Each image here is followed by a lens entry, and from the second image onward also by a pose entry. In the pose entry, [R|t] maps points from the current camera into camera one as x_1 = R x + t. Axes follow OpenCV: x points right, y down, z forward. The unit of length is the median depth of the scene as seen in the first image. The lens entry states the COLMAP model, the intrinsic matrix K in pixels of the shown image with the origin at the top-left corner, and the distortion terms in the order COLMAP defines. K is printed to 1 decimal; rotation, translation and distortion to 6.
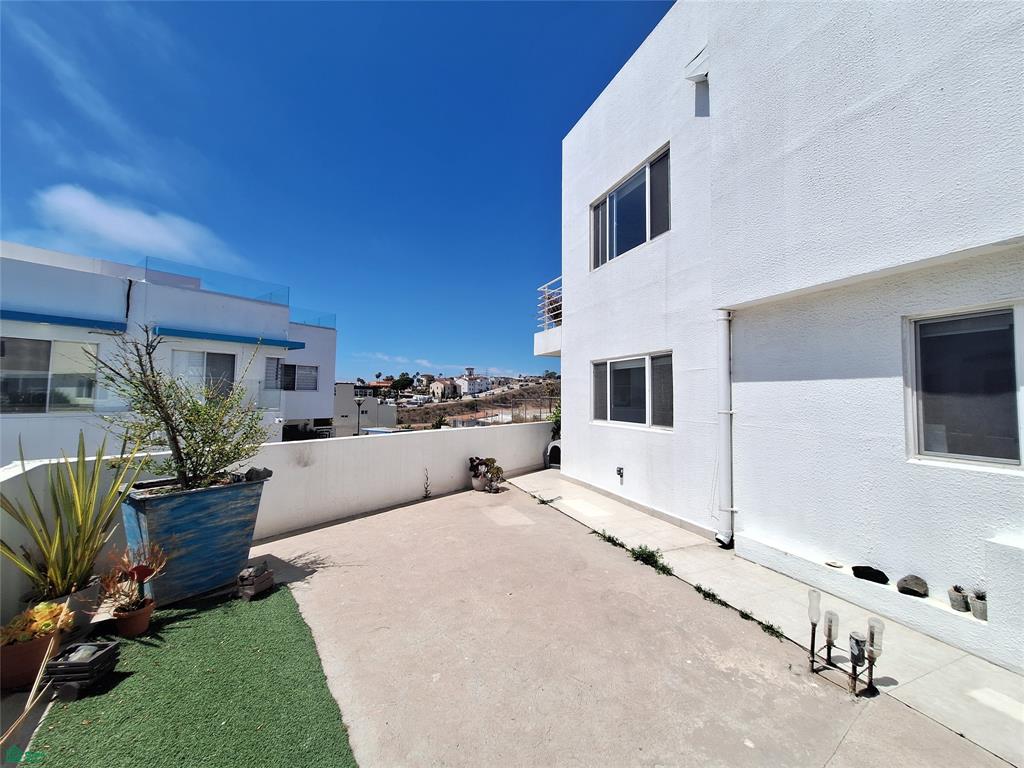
lens RADIAL K [[405.2, 0, 512.0], [0, 405.2, 384.0], [0, 0, 1]] dist [0.000142, 0.000157]
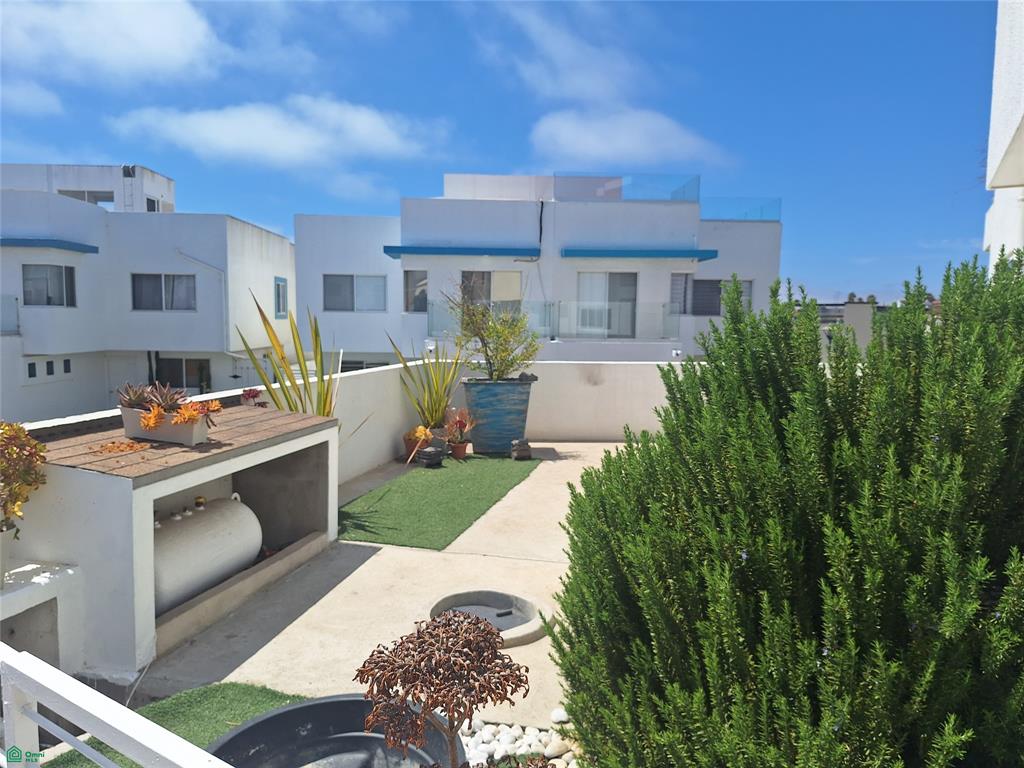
lens RADIAL K [[698.7, 0, 512.0], [0, 698.7, 384.0], [0, 0, 1]] dist [0.030889, -0.001854]
pose [[0.639636, 0.064954, -0.765928, 0.340367], [0.021953, 0.994473, 0.102669, 0.001306], [0.768364, -0.082485, 0.634675, -0.157368]]
